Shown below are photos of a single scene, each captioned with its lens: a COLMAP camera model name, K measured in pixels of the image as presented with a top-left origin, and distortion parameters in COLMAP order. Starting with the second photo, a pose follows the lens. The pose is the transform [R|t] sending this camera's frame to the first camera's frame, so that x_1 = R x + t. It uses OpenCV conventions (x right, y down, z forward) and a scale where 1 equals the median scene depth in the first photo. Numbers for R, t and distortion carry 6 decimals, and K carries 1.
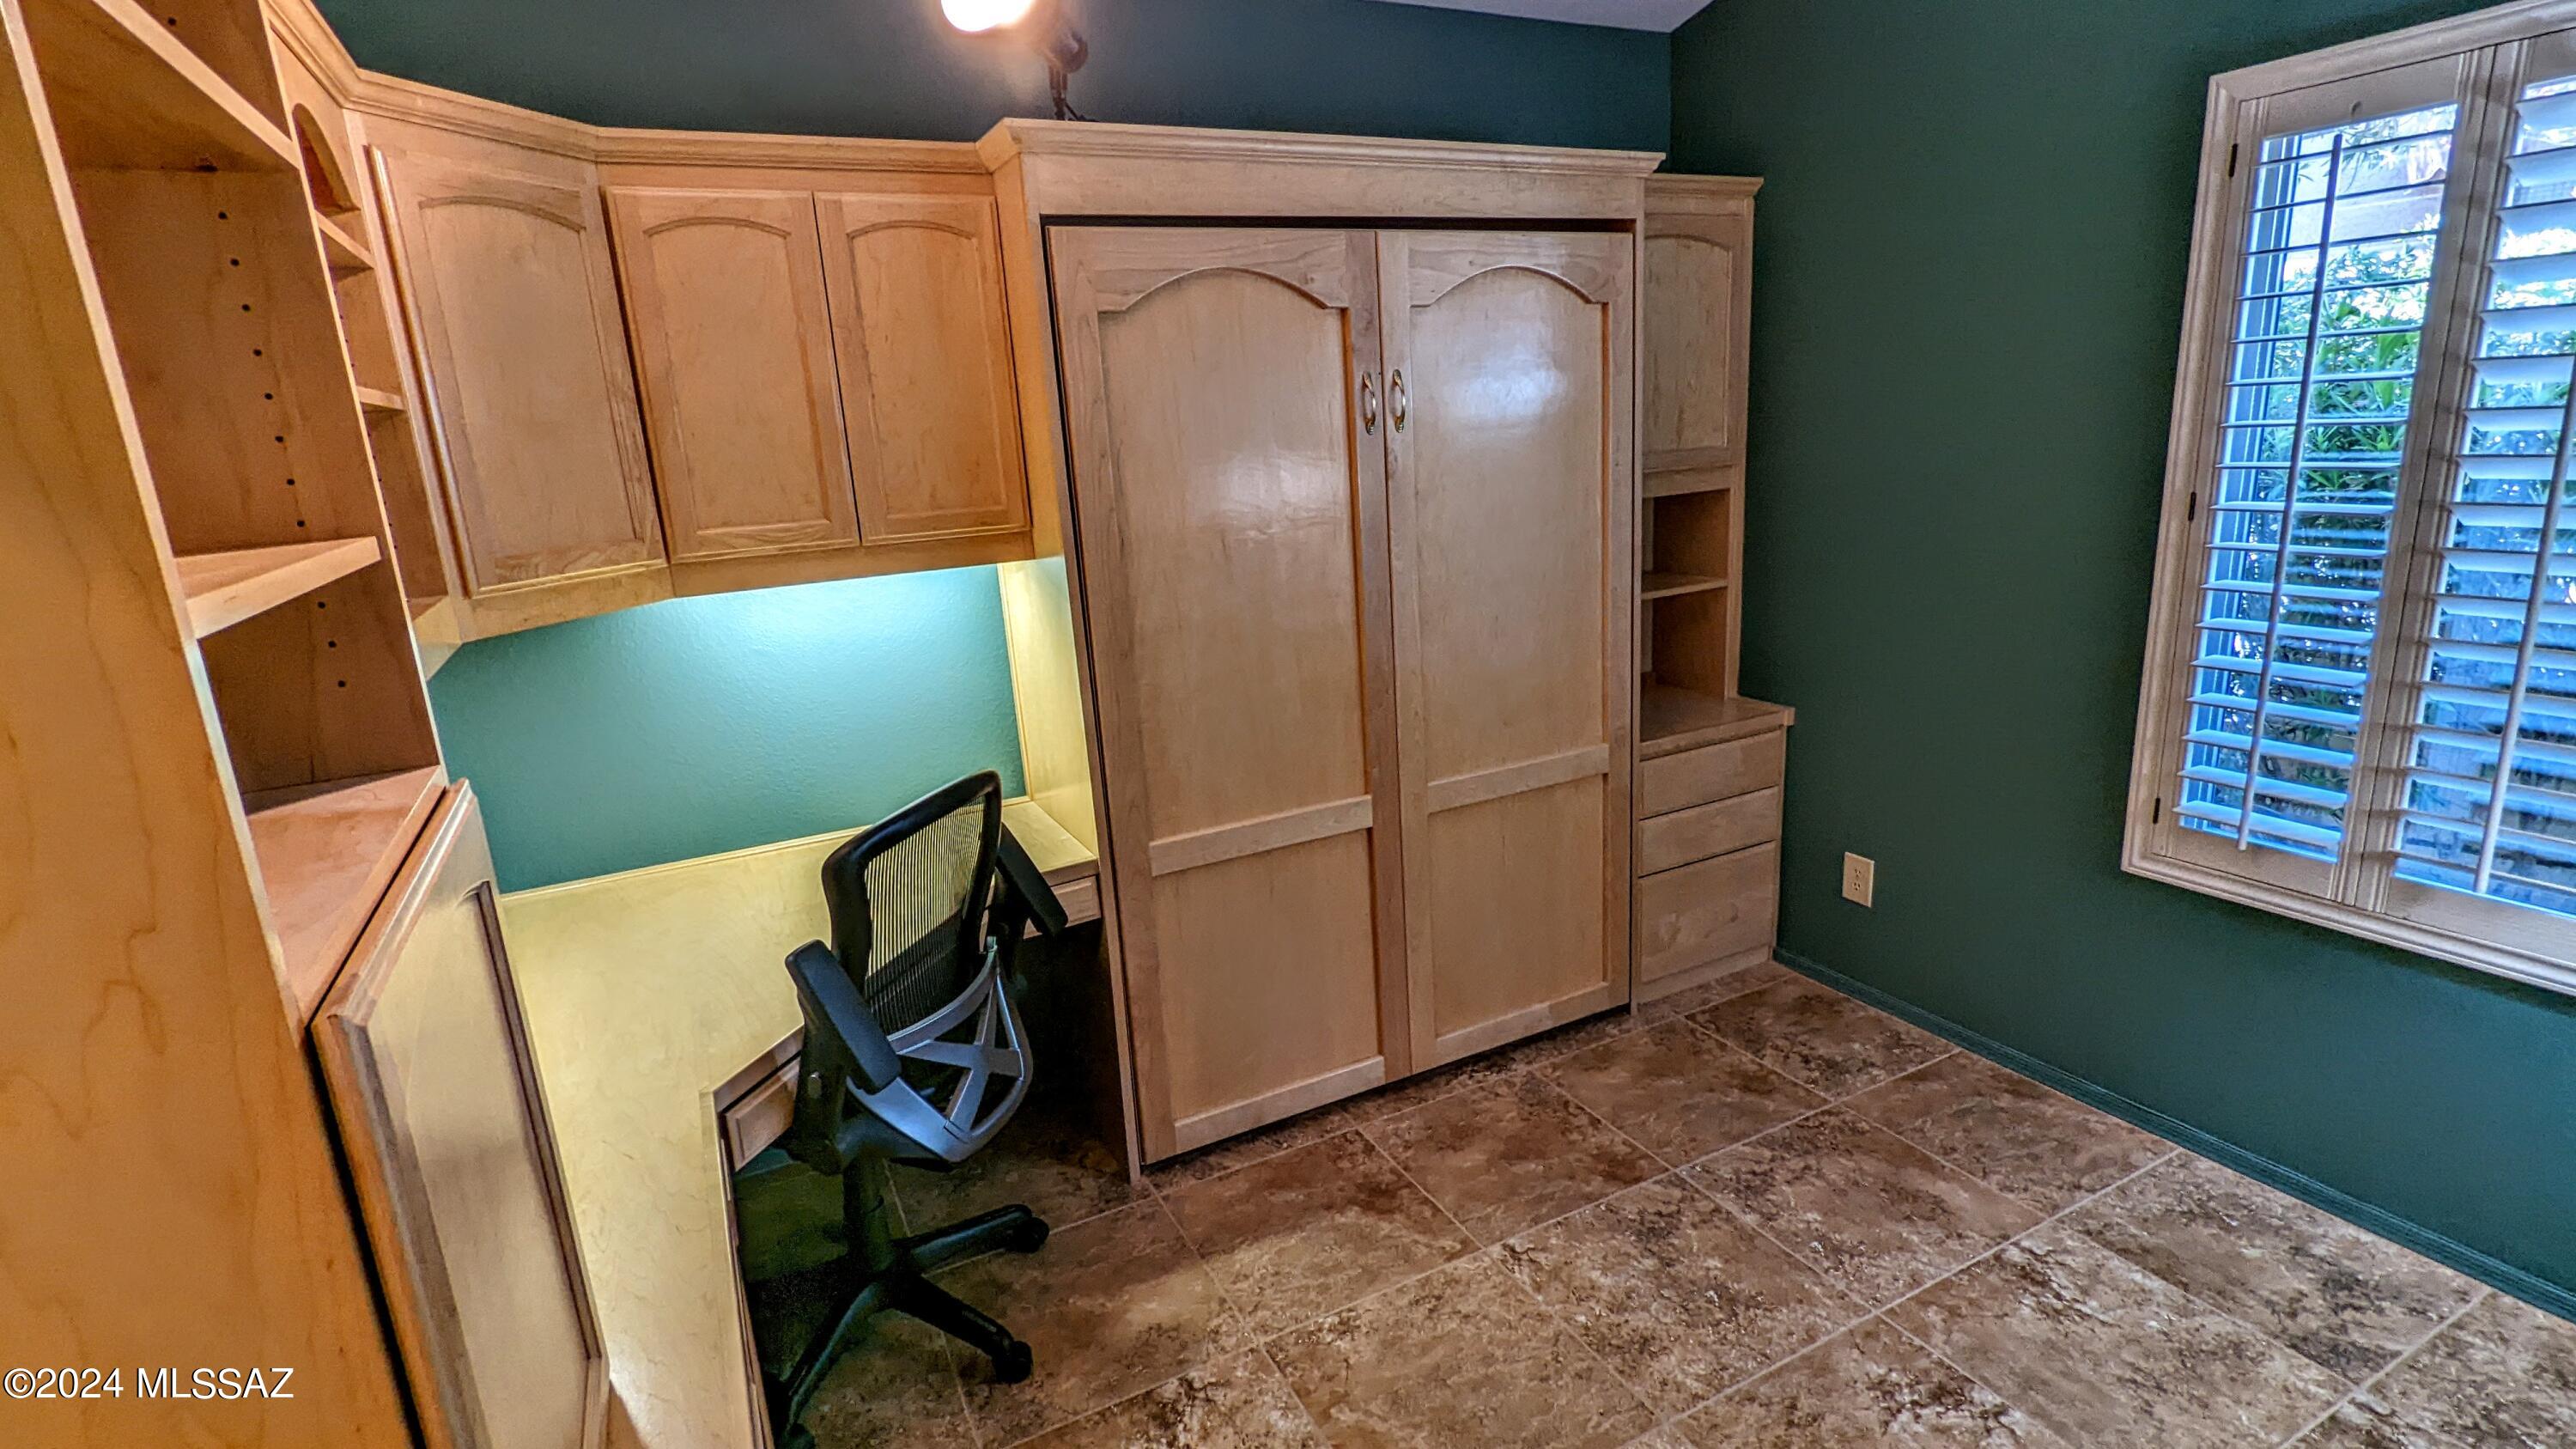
lens RADIAL K [[1219.0, 0, 1280.0], [0, 1219.0, 719.1], [0, 0, 1]] dist [-0.001015, 0.001293]
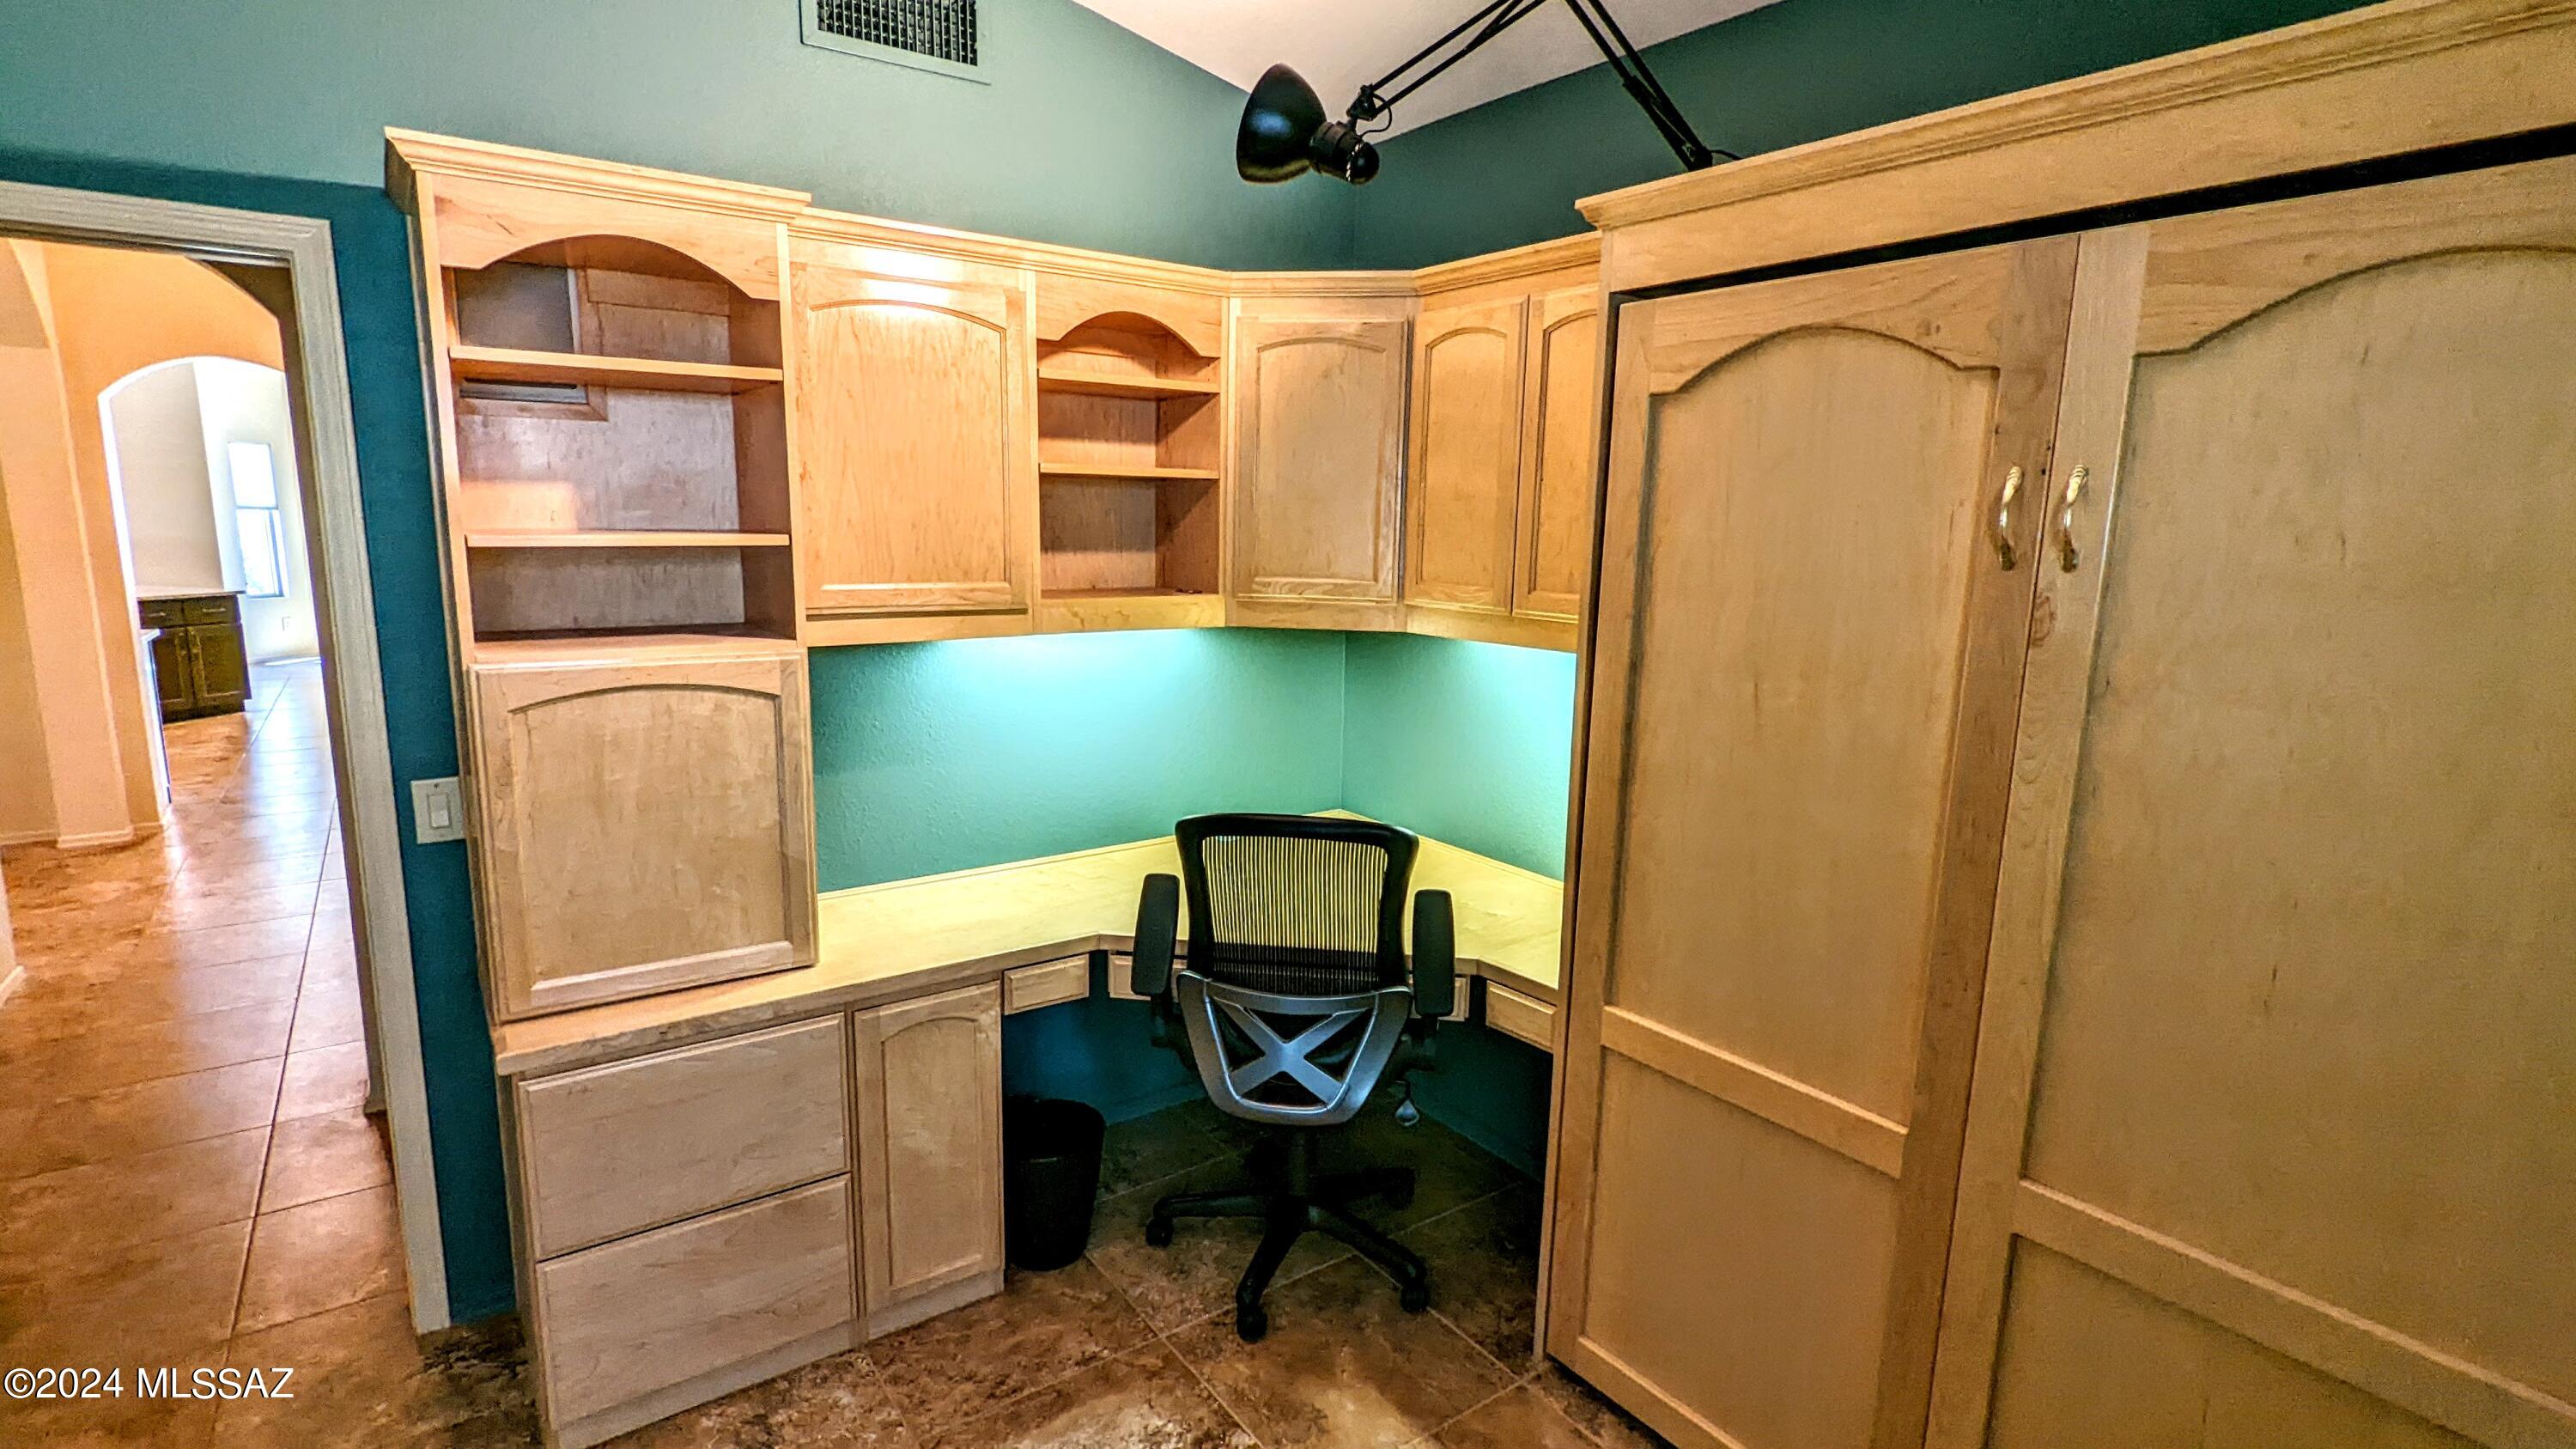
lens RADIAL K [[1219.0, 0, 1281.9], [0, 1219.0, 728.1], [0, 0, 1]] dist [-0.001015, 0.001293]
pose [[0.153639, 0.228526, -0.961338, 0.665381], [-0.274743, 0.944406, 0.180592, -0.181871], [0.949163, 0.236375, 0.207884, 0.589775]]
